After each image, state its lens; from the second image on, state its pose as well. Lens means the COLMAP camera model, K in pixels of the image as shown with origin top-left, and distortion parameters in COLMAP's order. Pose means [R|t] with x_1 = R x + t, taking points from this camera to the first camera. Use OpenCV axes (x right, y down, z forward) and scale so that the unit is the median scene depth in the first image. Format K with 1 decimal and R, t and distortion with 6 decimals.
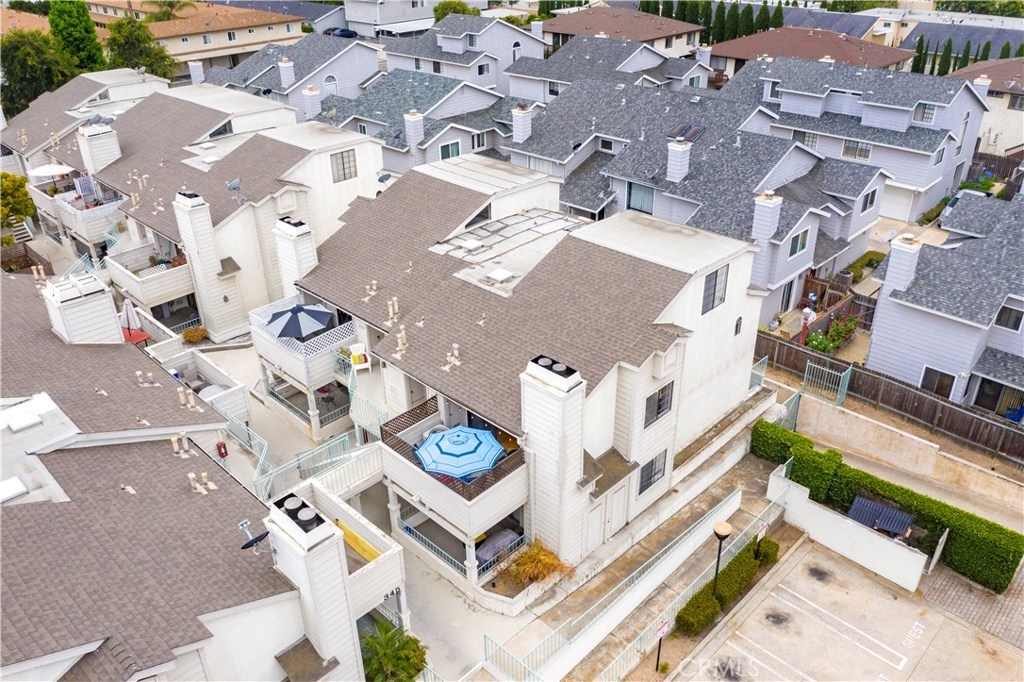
lens RADIAL K [[799.0, 0, 509.9], [0, 799.0, 340.0], [0, 0, 1]] dist [-0.029164, 0.001129]
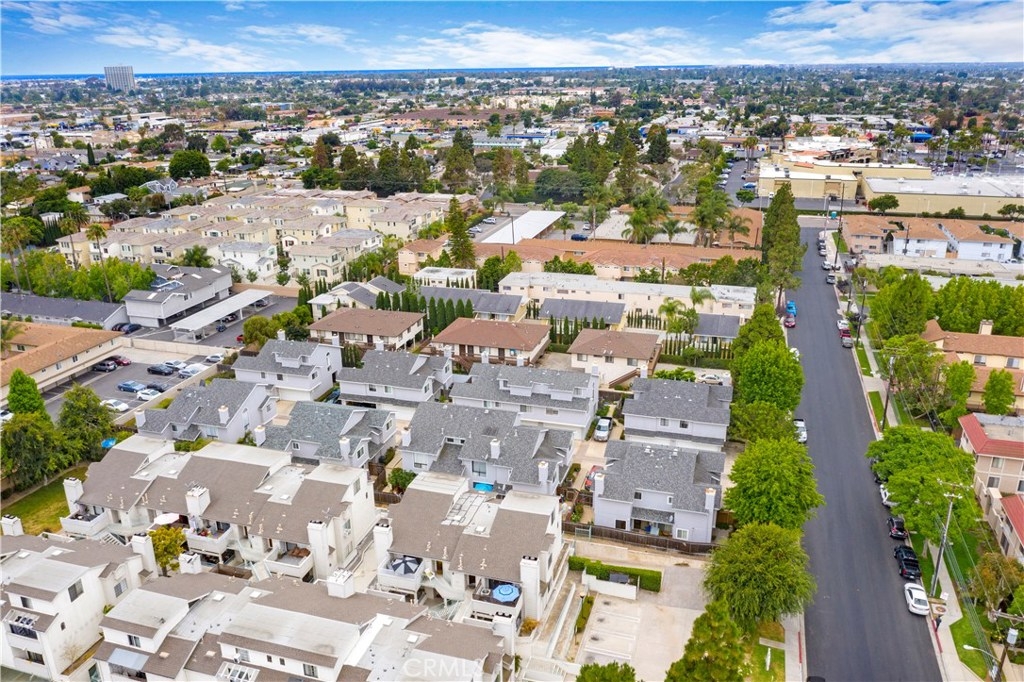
lens RADIAL K [[799.0, 0, 513.8], [0, 799.0, 341.5], [0, 0, 1]] dist [-0.029164, 0.001129]
pose [[0.886503, -0.148079, 0.438390, -0.862830], [0.222223, 0.967250, -0.122657, -0.291310], [-0.405870, 0.206156, 0.890376, -1.368874]]
